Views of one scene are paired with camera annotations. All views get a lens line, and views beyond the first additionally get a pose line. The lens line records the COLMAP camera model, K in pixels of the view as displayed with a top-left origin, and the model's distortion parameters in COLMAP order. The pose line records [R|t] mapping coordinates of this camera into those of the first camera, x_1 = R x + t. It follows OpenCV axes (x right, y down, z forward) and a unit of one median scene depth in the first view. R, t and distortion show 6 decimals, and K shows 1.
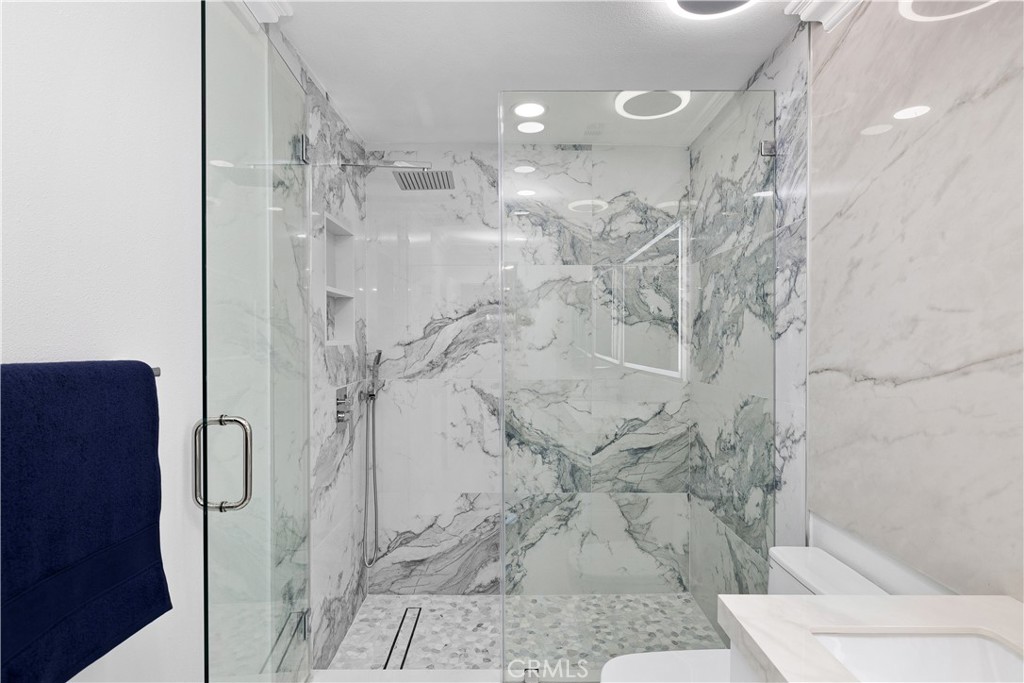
lens RADIAL K [[520.4, 0, 512.5], [0, 520.4, 342.3], [0, 0, 1]] dist [-0.009499, 0.000036]
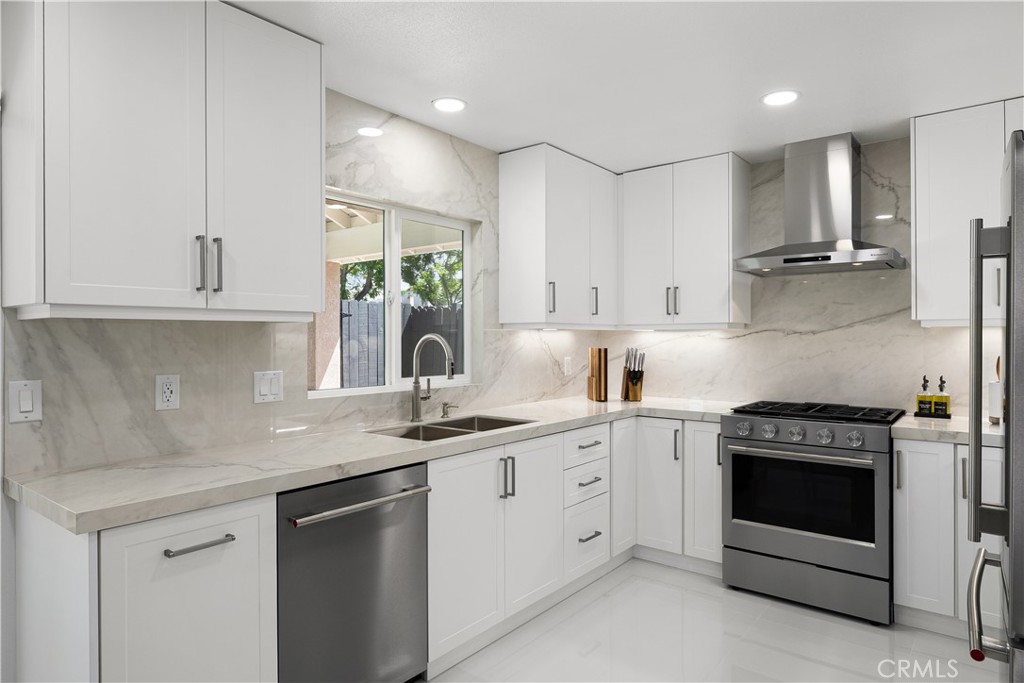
lens RADIAL K [[604.4, 0, 512.0], [0, 604.4, 338.8], [0, 0, 1]] dist [-0.001307, -0.000166]
pose [[0.629902, -0.006680, 0.776646, -1.102394], [0.006785, 0.999972, 0.003098, 0.040917], [-0.776645, 0.003318, 0.629930, 0.151126]]
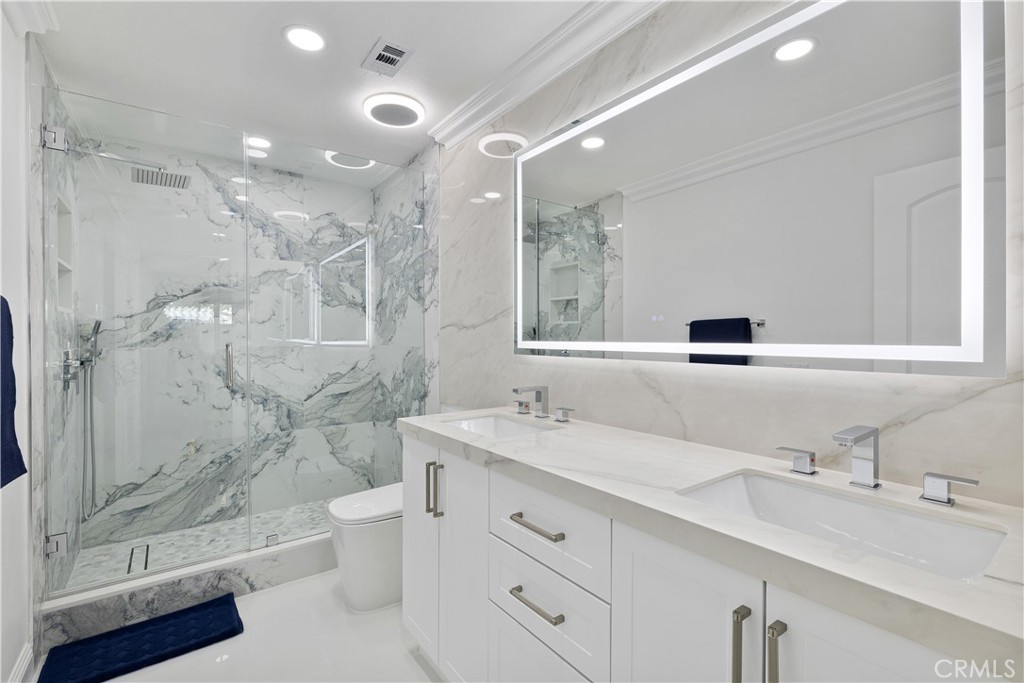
lens RADIAL K [[456.7, 0, 509.6], [0, 456.7, 338.7], [0, 0, 1]] dist [-0.005146, 0.000995]
pose [[0.803932, -0.004455, 0.594704, -0.126727], [0.008509, 0.999956, -0.004011, 0.063268], [-0.594660, 0.008284, 0.803934, -0.288275]]
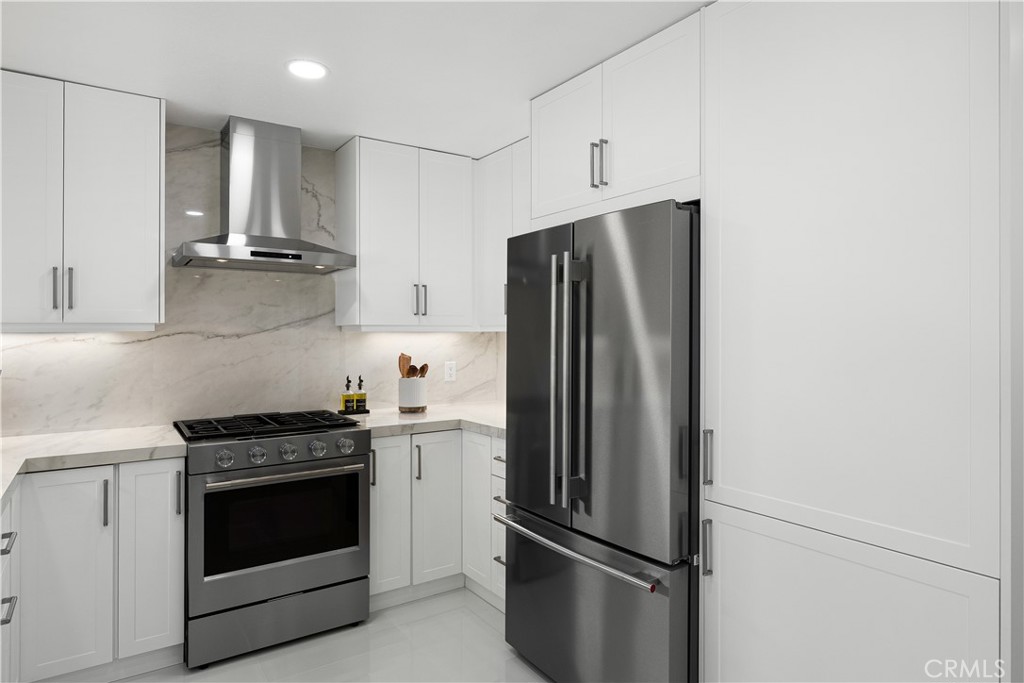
lens RADIAL K [[604.4, 0, 512.0], [0, 604.4, 331.2], [0, 0, 1]] dist [-0.001307, -0.000166]
pose [[-0.556461, 0.000454, 0.830874, -0.931016], [0.001922, 0.999998, 0.000740, 0.026771], [-0.830872, 0.002008, -0.556460, 0.686545]]
